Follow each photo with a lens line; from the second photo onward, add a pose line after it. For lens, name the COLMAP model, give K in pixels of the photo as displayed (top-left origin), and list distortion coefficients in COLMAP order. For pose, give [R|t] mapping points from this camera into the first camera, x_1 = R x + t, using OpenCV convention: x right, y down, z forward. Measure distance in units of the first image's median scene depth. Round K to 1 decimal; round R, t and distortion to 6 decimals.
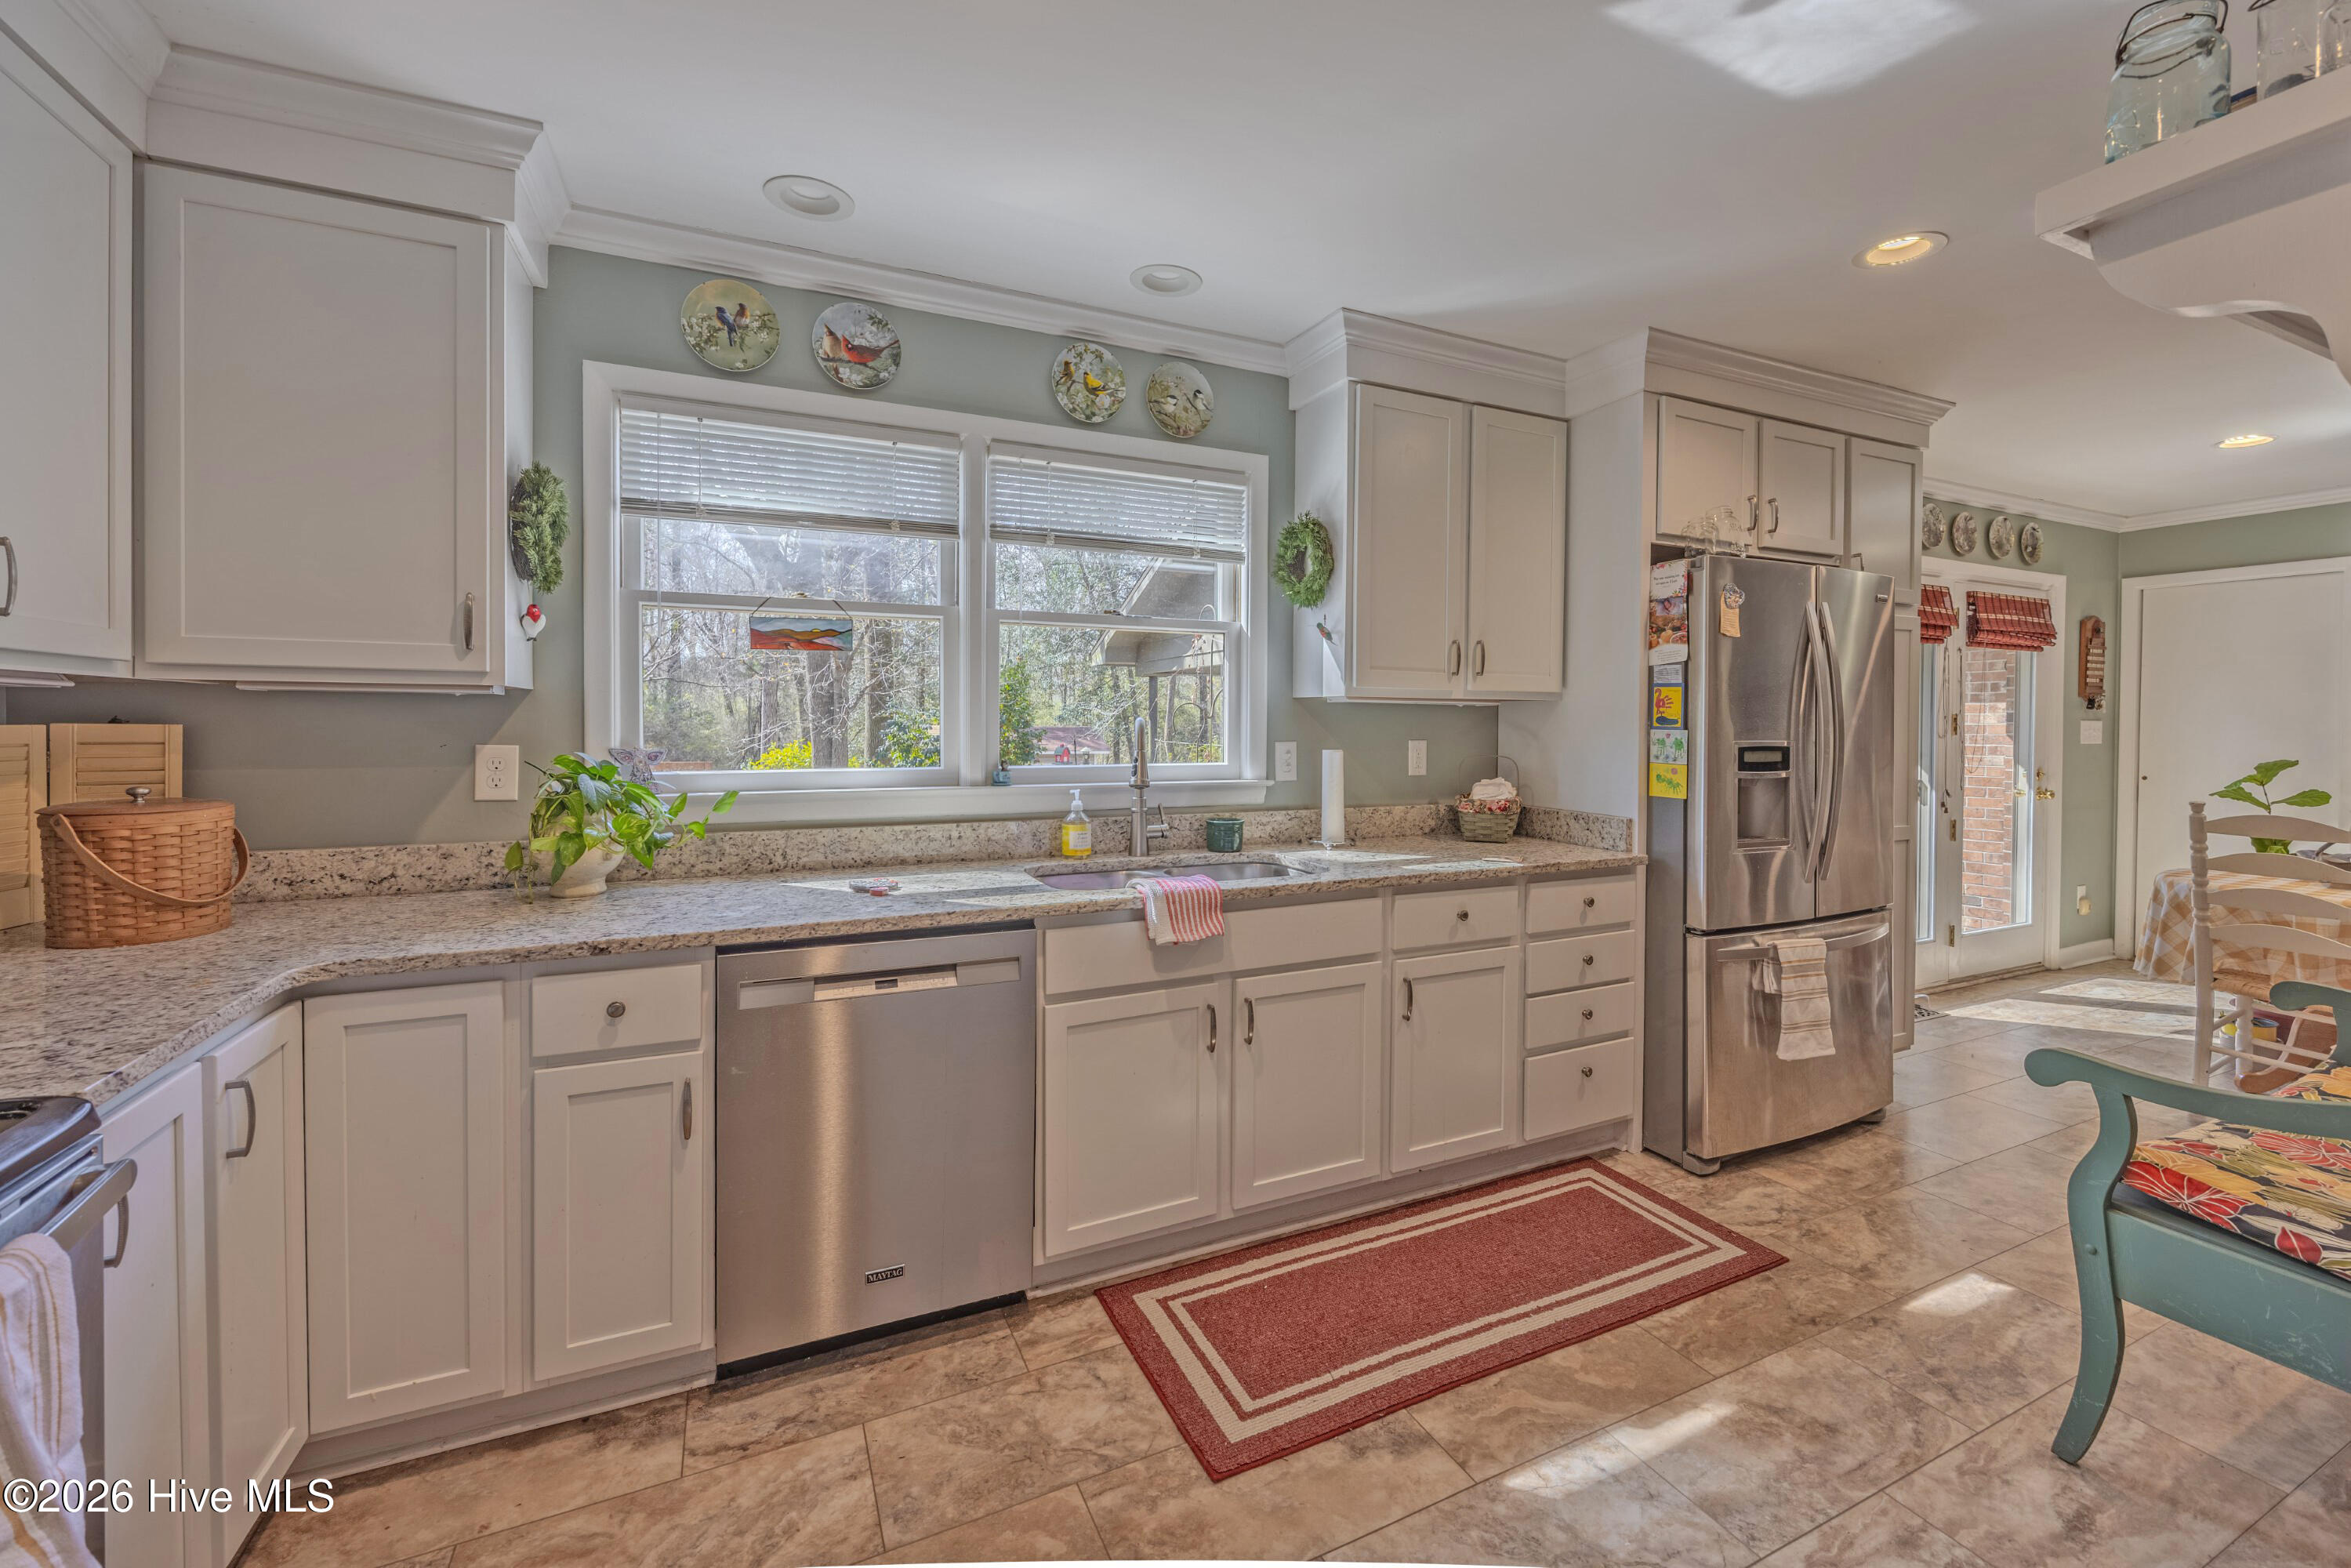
lens RADIAL K [[959.6, 0, 1216.0], [0, 959.6, 734.3], [0, 0, 1]] dist [-0.002183, -0.000181]
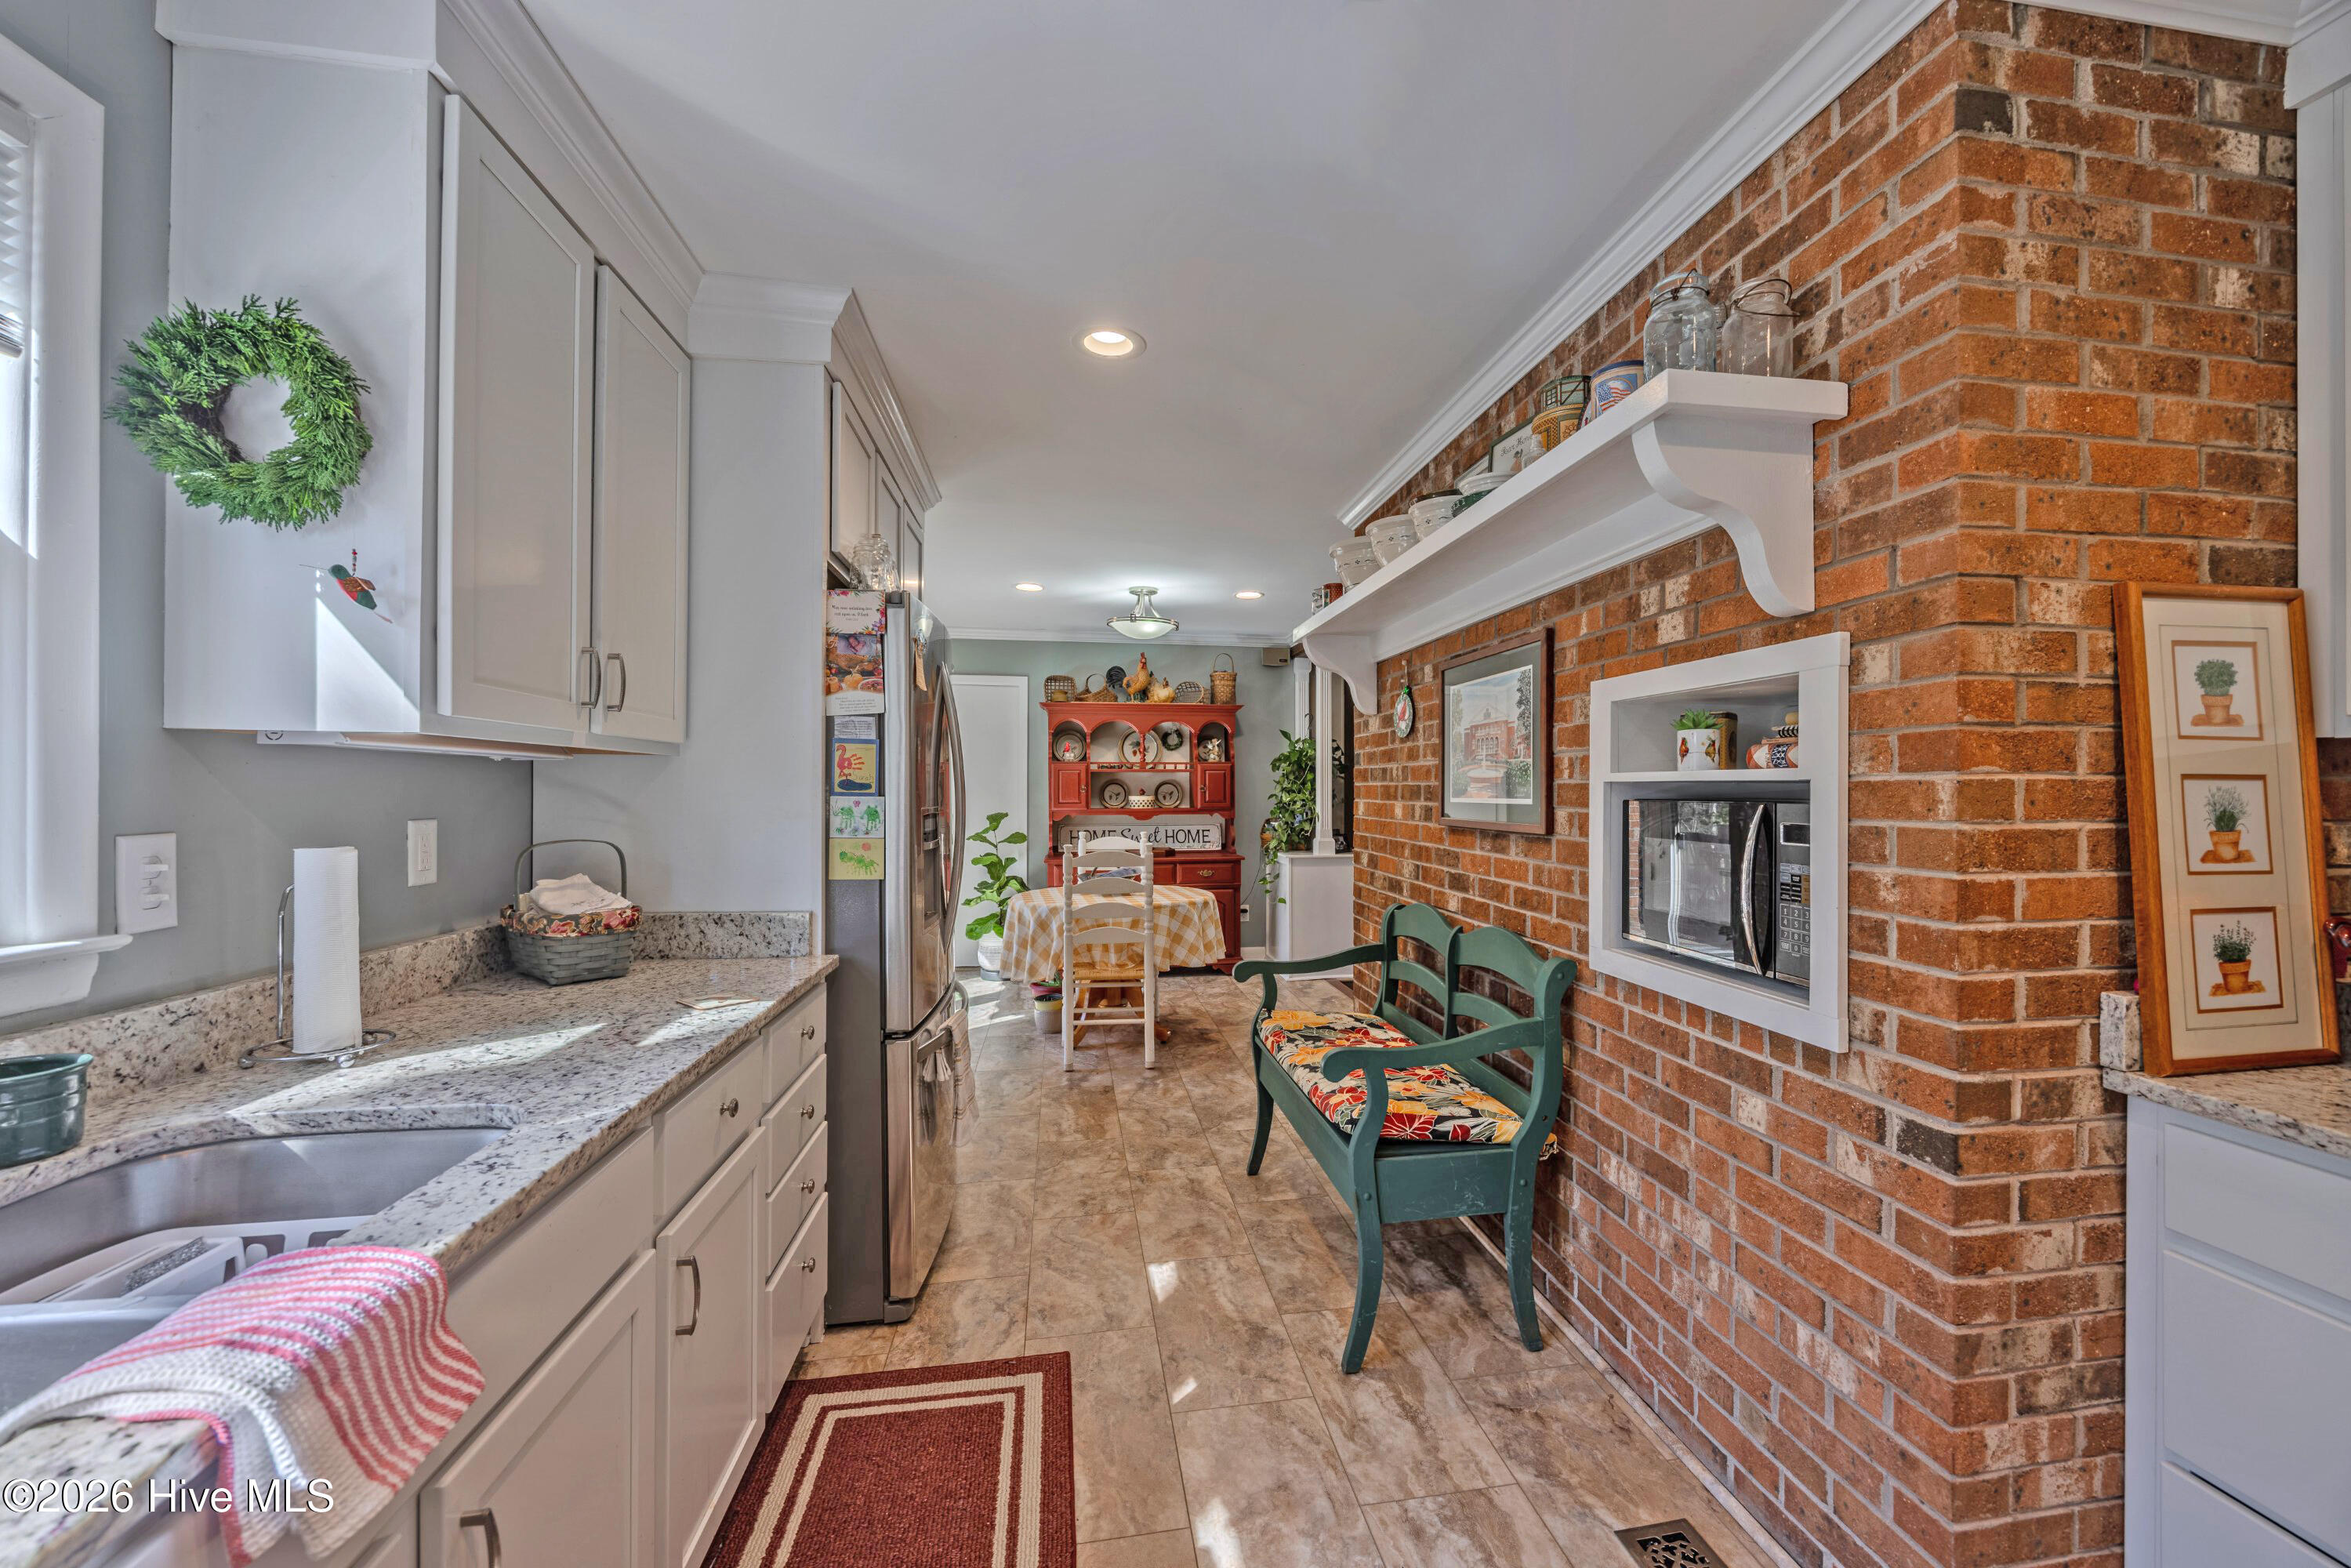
lens RADIAL K [[911.4, 0, 1194.4], [0, 911.4, 791.7], [0, 0, 1]] dist [-0.000145, -0.000335]
pose [[0.281367, -0.004716, 0.959589, -0.193348], [0.010580, 0.999942, 0.001813, -0.006996], [-0.959542, 0.009642, 0.281401, 0.516558]]
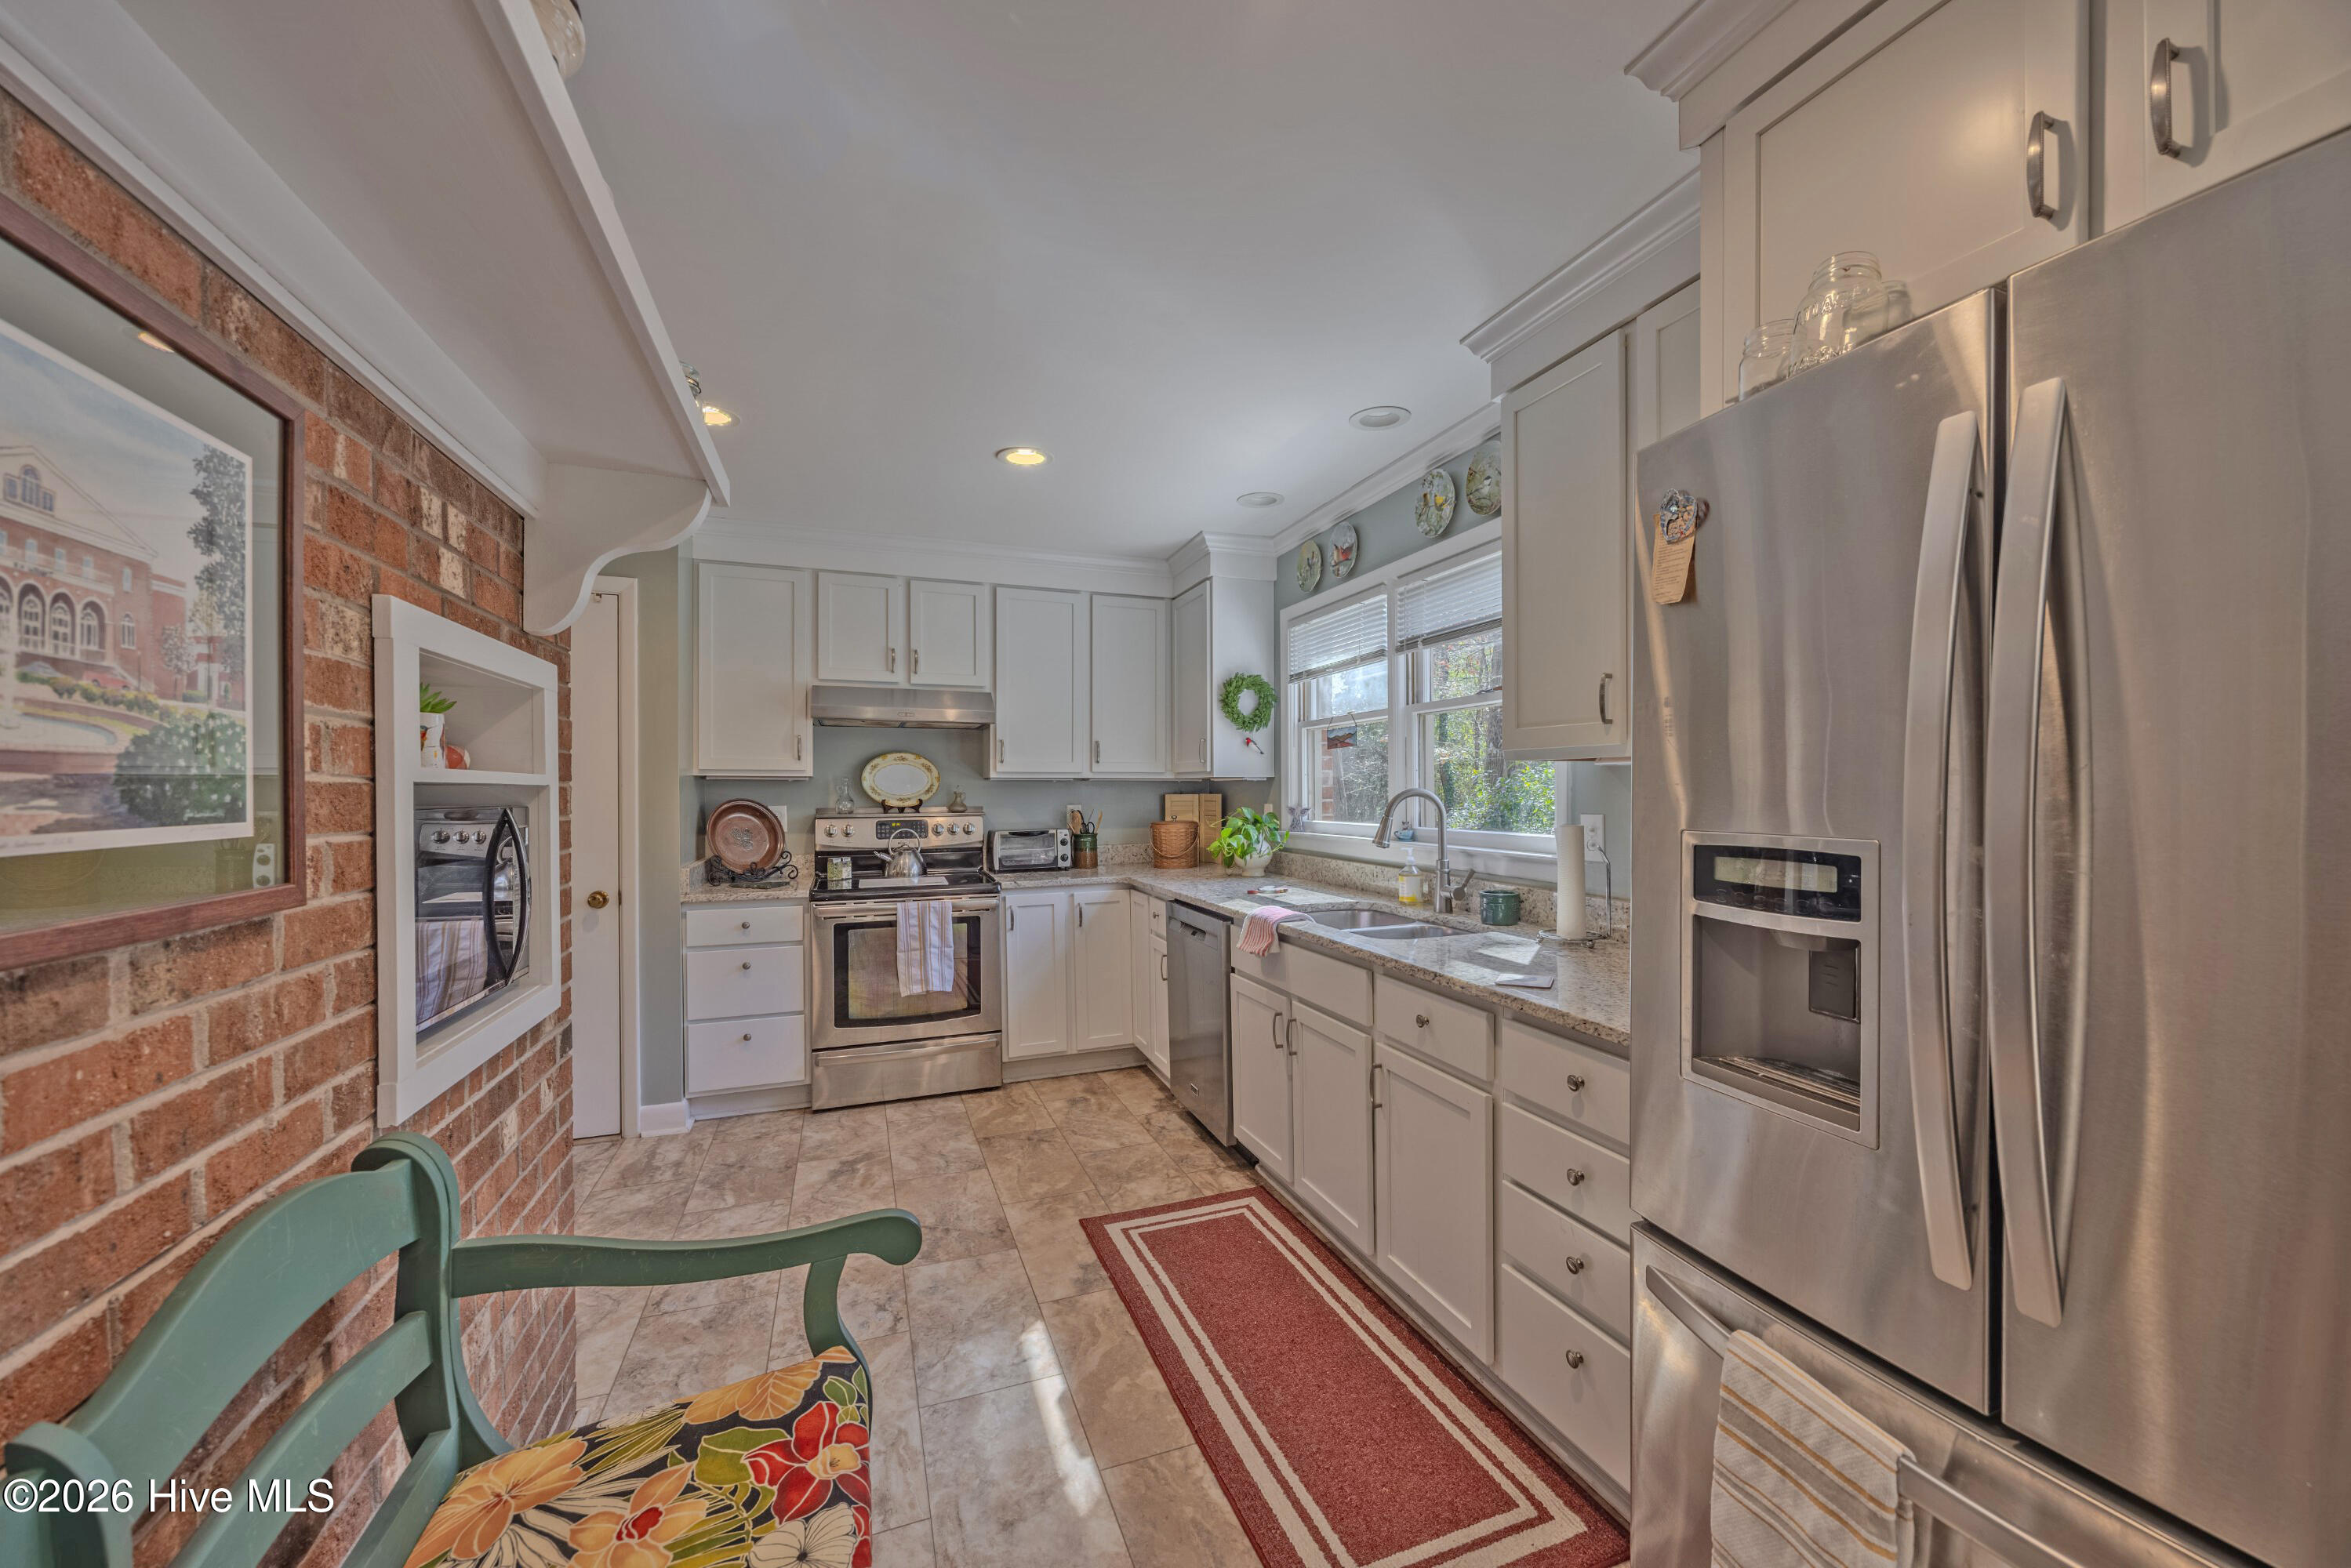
lens RADIAL K [[873.7, 0, 1197.1], [0, 873.7, 791.1], [0, 0, 1]] dist [-0.004101, -0.000057]
pose [[-0.066651, -0.003420, -0.997770, 0.958027], [-0.009328, 0.999953, -0.002804, -0.008263], [0.997733, 0.009120, -0.066680, 0.789538]]
